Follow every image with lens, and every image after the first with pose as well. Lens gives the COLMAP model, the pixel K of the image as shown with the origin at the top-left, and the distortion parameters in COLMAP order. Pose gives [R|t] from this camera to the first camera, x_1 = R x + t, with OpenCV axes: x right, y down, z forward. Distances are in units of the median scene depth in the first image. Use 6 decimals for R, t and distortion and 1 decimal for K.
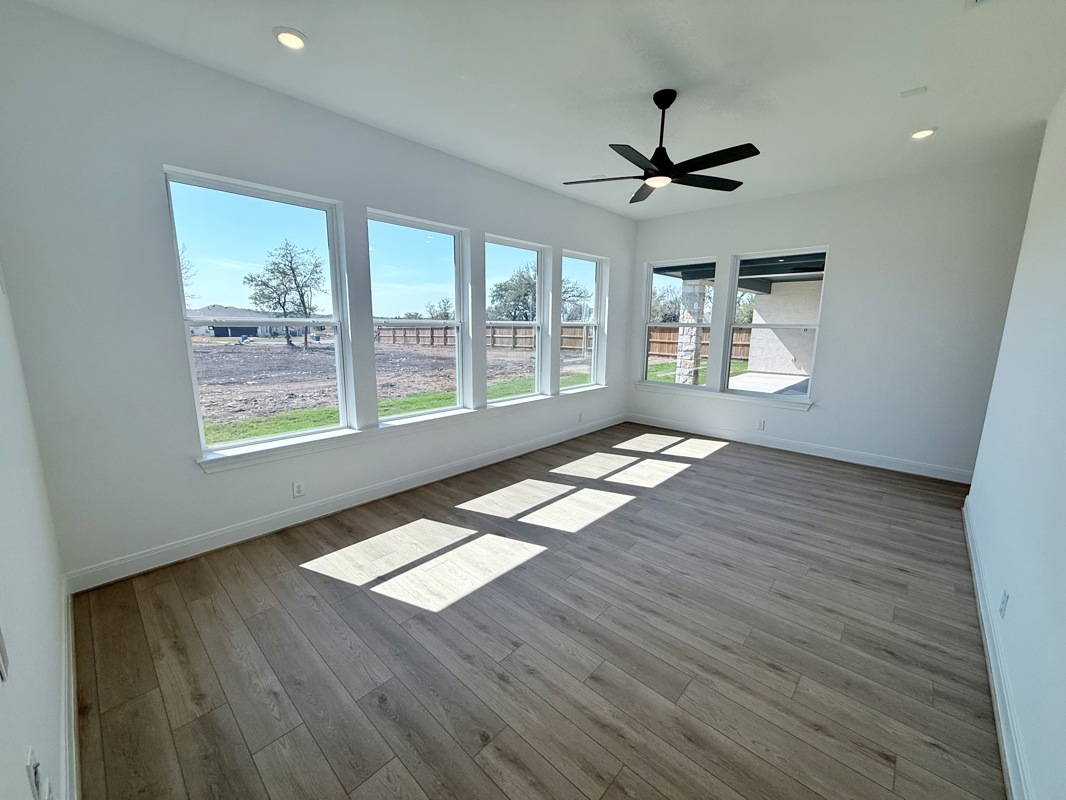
lens RADIAL K [[426.2, 0, 533.0], [0, 426.2, 400.0], [0, 0, 1]] dist [0.000457, 0.000091]
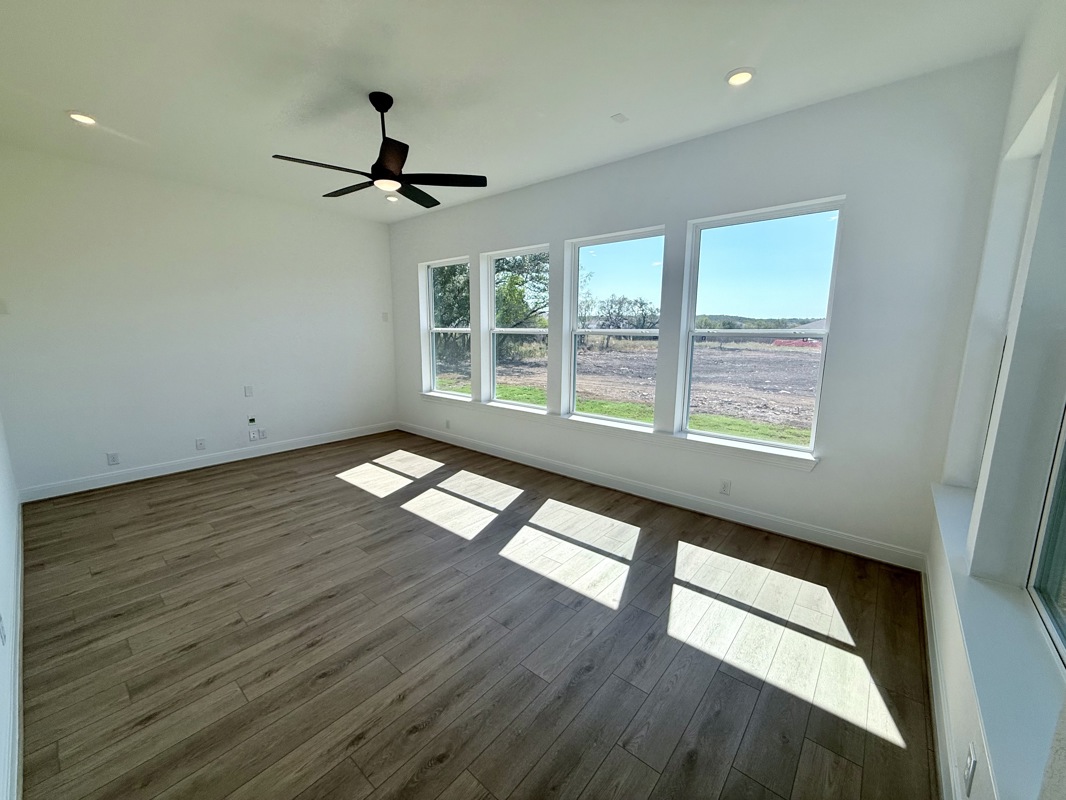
lens RADIAL K [[423.6, 0, 546.0], [0, 423.6, 401.5], [0, 0, 1]] dist [0.000467, -0.000193]
pose [[0.057915, 0.160219, -0.985381, 1.212237], [-0.185281, 0.971615, 0.147091, -0.222041], [0.980977, 0.174054, 0.085957, 1.209941]]
